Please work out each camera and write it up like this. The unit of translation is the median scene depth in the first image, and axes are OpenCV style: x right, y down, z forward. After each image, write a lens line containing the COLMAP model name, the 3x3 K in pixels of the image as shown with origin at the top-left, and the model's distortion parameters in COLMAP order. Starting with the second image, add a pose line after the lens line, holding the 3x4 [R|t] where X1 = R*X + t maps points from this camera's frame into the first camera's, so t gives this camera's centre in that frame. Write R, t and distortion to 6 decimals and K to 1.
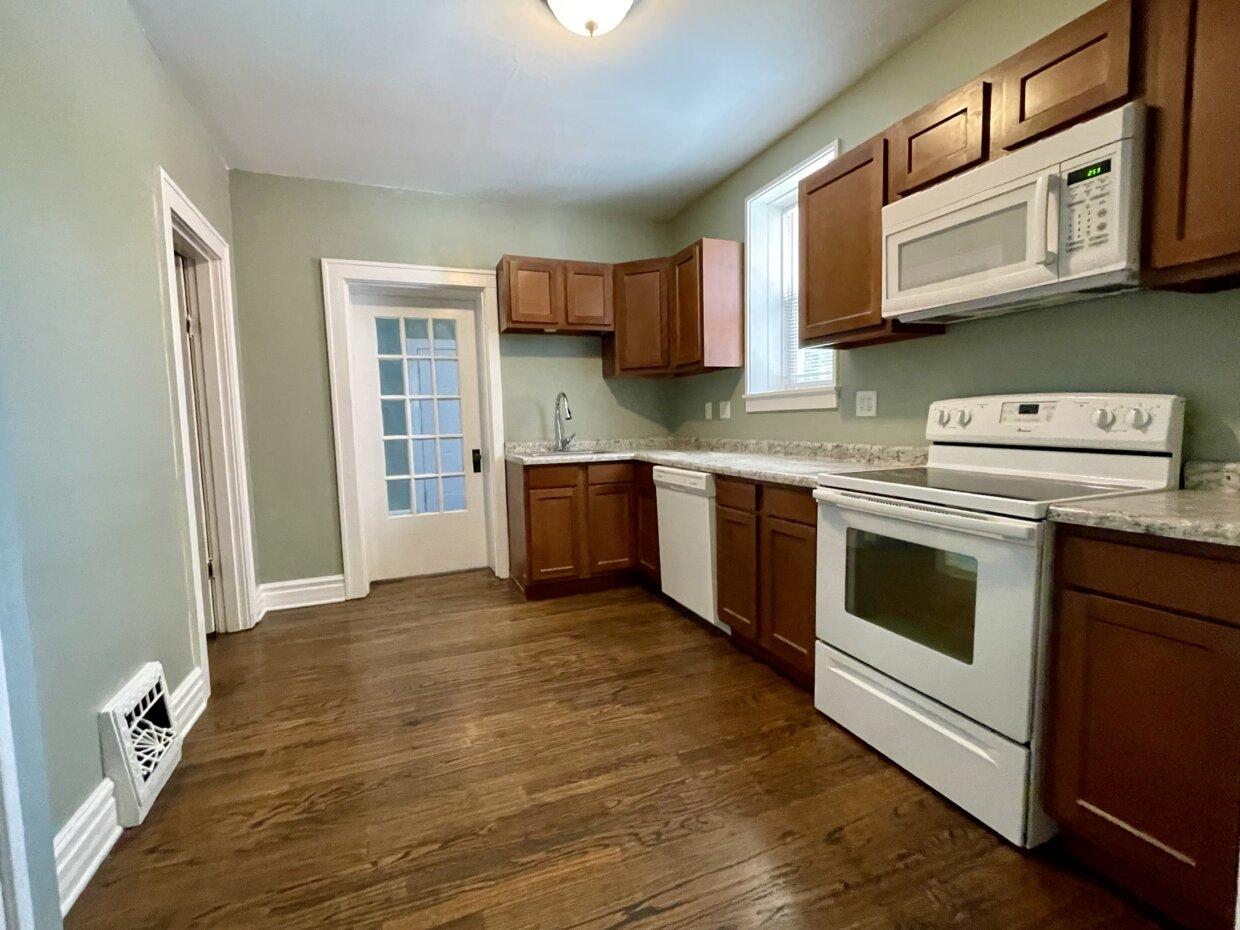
lens RADIAL K [[567.2, 0, 617.4], [0, 567.2, 465.7], [0, 0, 1]] dist [-0.003684, -0.000265]
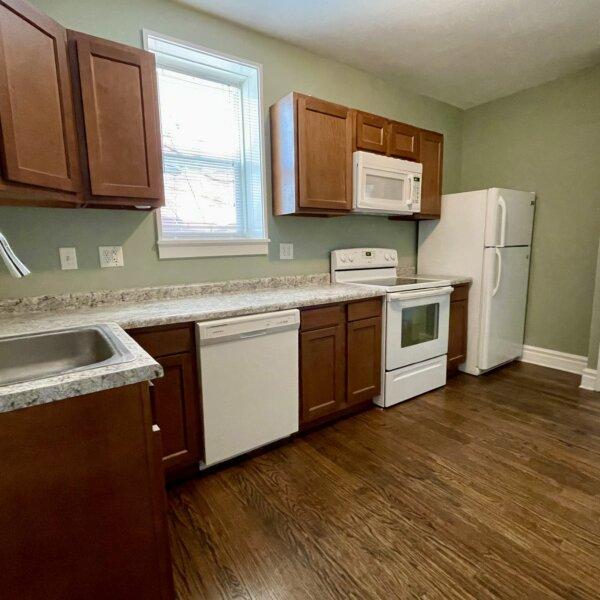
lens RADIAL K [[361.1, 0, 301.6], [0, 361.1, 302.3], [0, 0, 1]] dist [0.002172, 0.000024]
pose [[-0.246119, -0.117583, 0.962081, -0.638049], [0.108128, 0.983087, 0.147812, -0.124113], [-0.963189, 0.140408, -0.229243, 1.323179]]
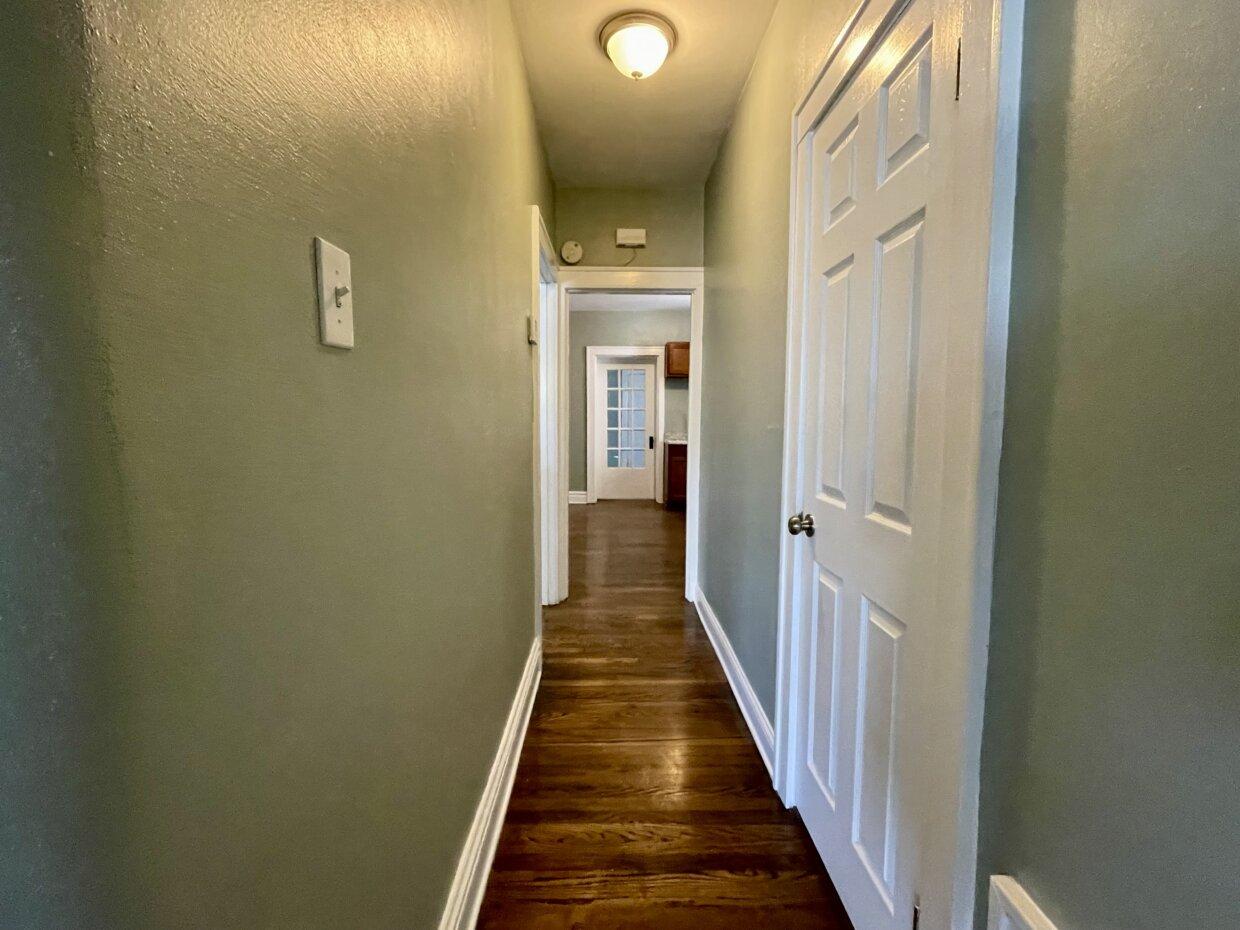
lens RADIAL K [[567.2, 0, 621.7], [0, 567.2, 463.9], [0, 0, 1]] dist [-0.003684, -0.000265]
pose [[0.934801, 0.061497, -0.349806, 0.349120], [-0.062402, 0.998013, 0.008693, 0.055178], [0.349646, 0.013703, 0.936782, -0.871805]]
